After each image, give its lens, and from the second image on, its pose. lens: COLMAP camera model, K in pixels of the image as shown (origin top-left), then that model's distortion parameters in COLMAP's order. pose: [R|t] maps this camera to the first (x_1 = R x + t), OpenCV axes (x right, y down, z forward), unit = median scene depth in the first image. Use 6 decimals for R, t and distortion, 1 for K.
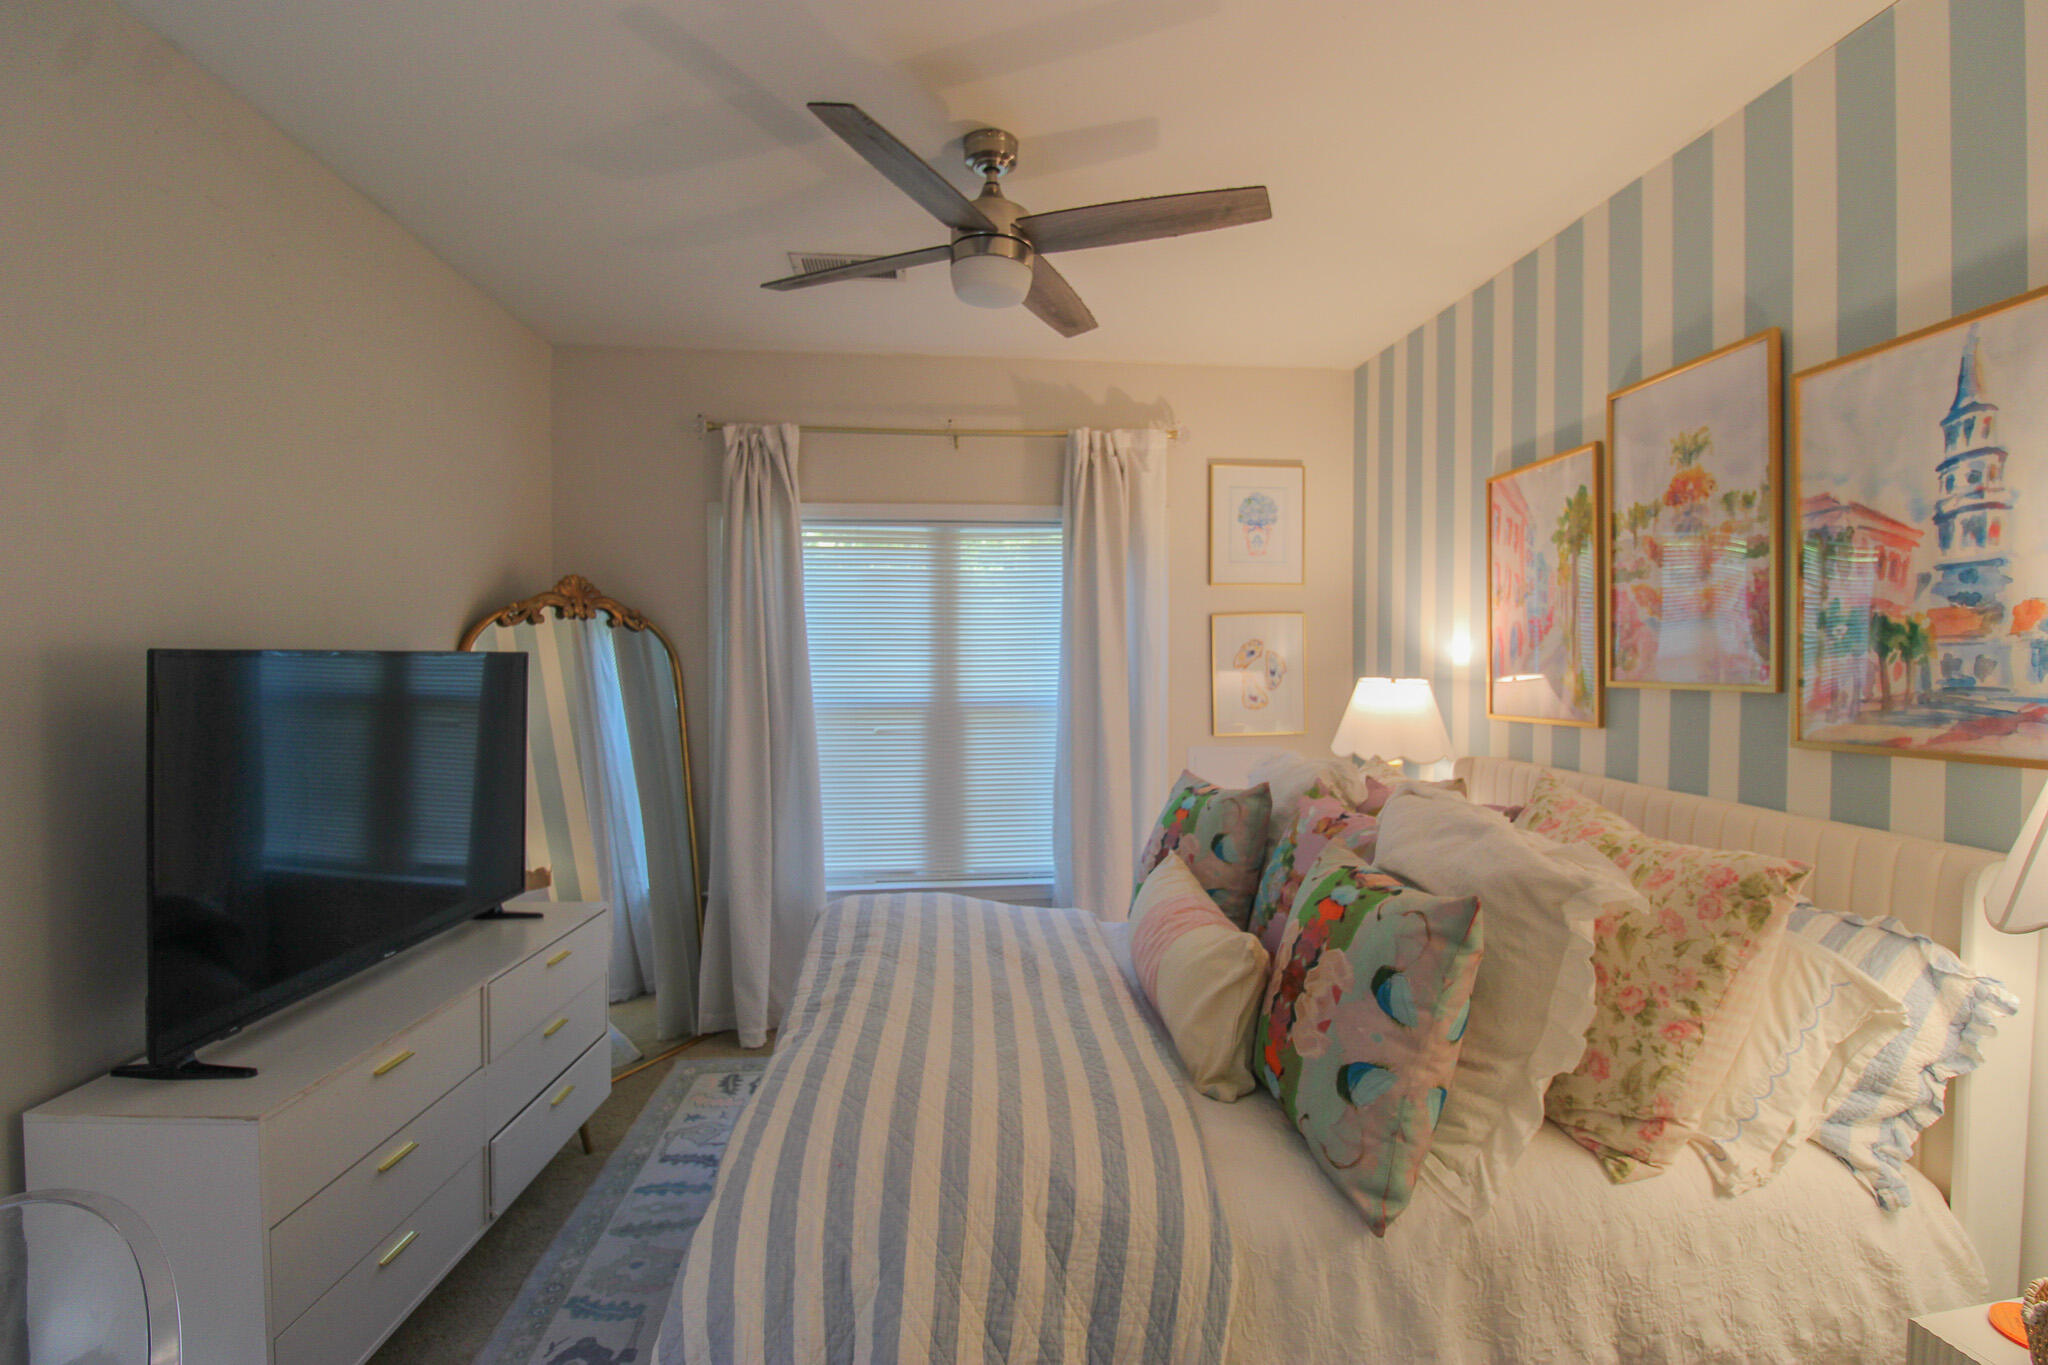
lens RADIAL K [[981.2, 0, 1063.9], [0, 981.2, 672.2], [0, 0, 1]] dist [0.001724, -0.014064]
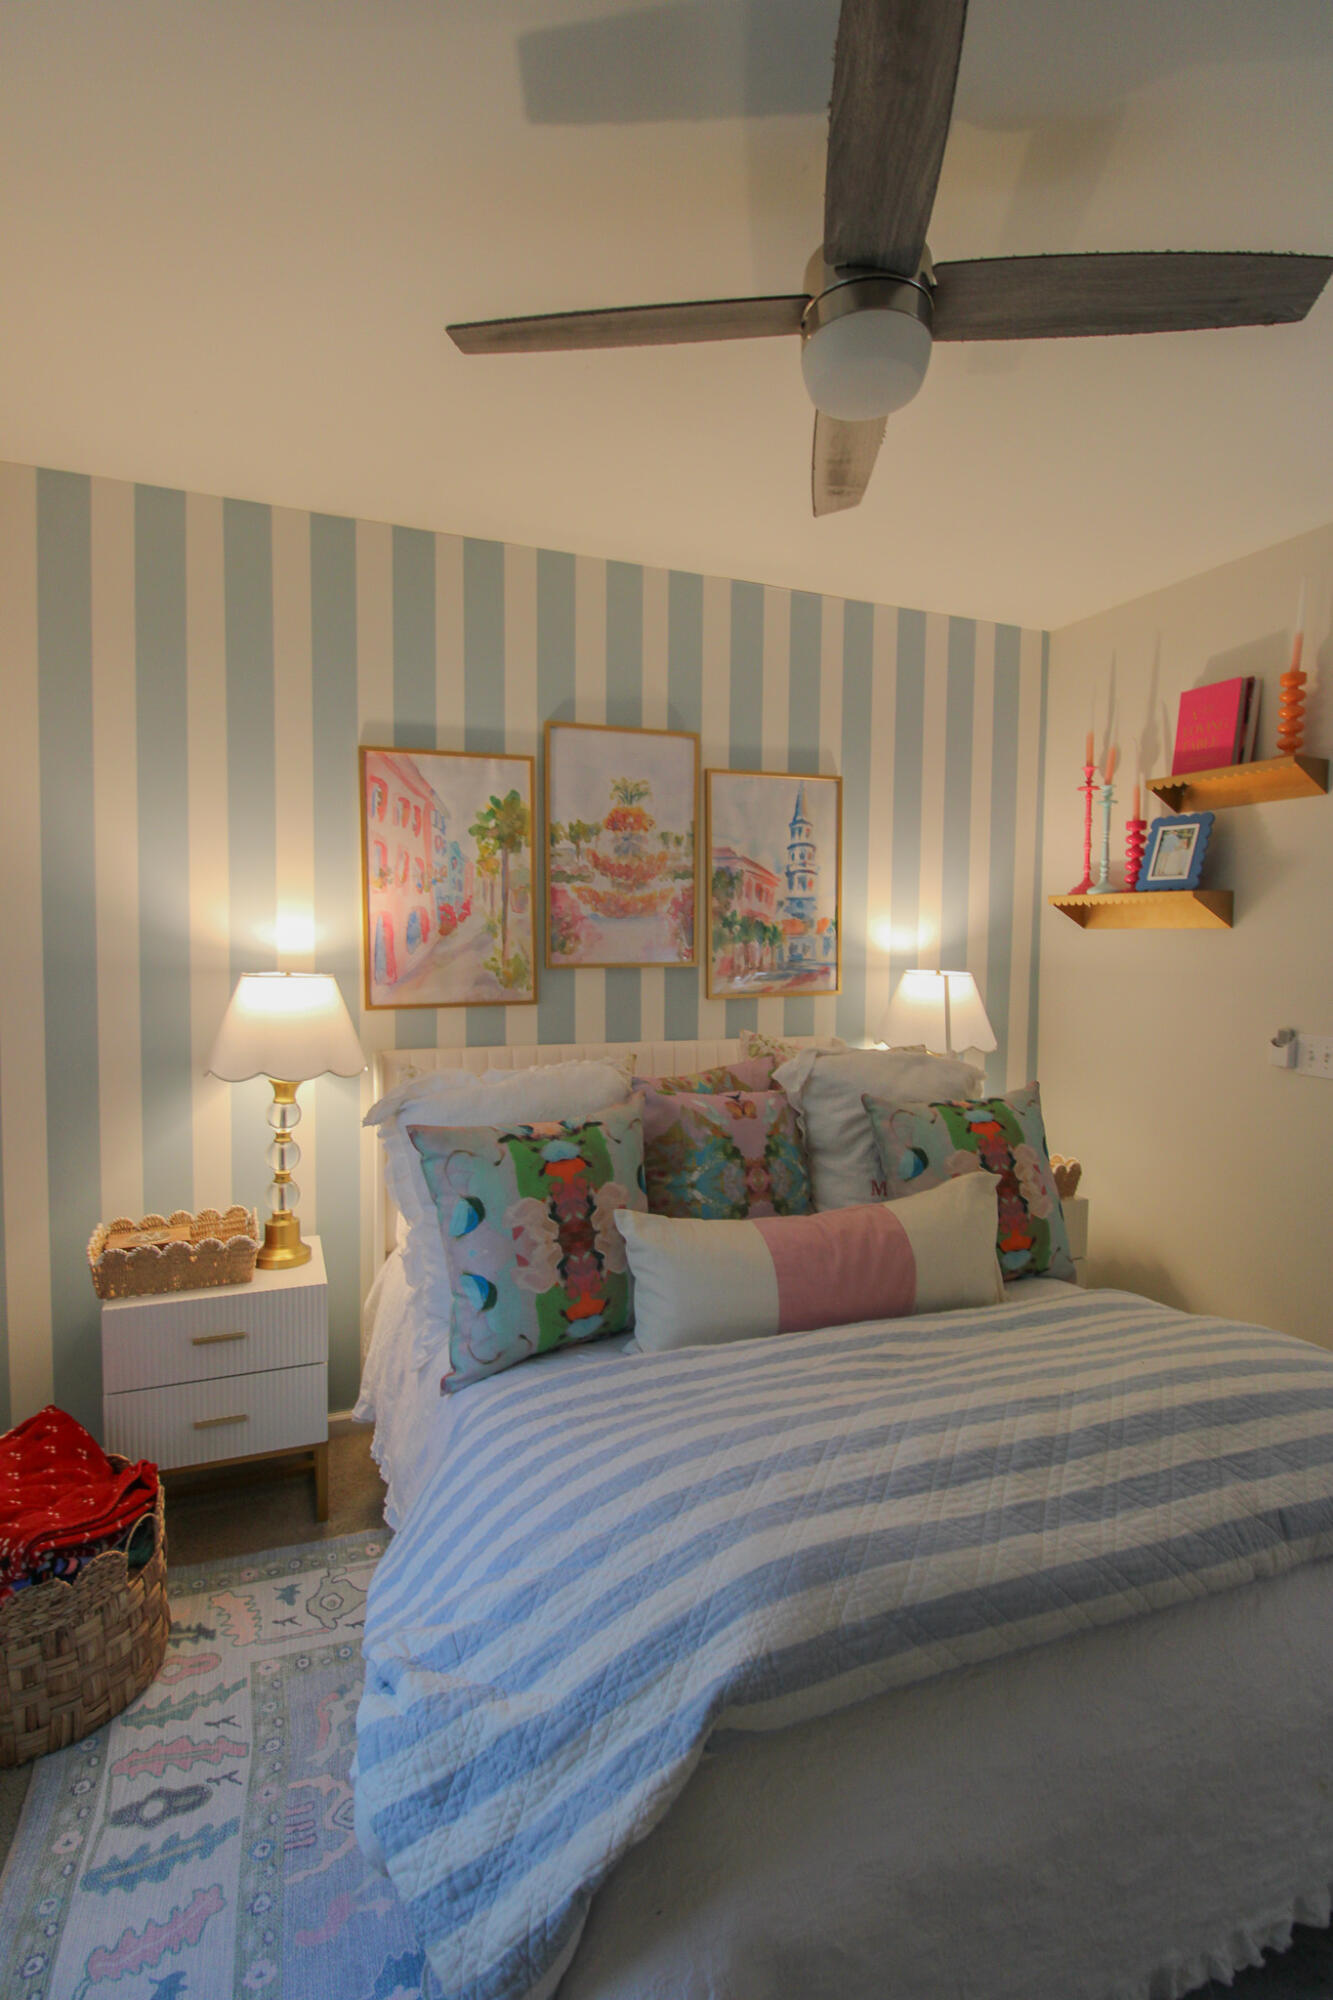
lens RADIAL K [[958.2, 0, 667.0], [0, 958.2, 965.4], [0, 0, 1]] dist [0.001724, -0.014064]
pose [[-0.267885, -0.032206, 0.962913, -0.705081], [0.008869, 0.999316, 0.035891, -0.035079], [-0.963410, 0.018155, -0.267416, 1.374032]]
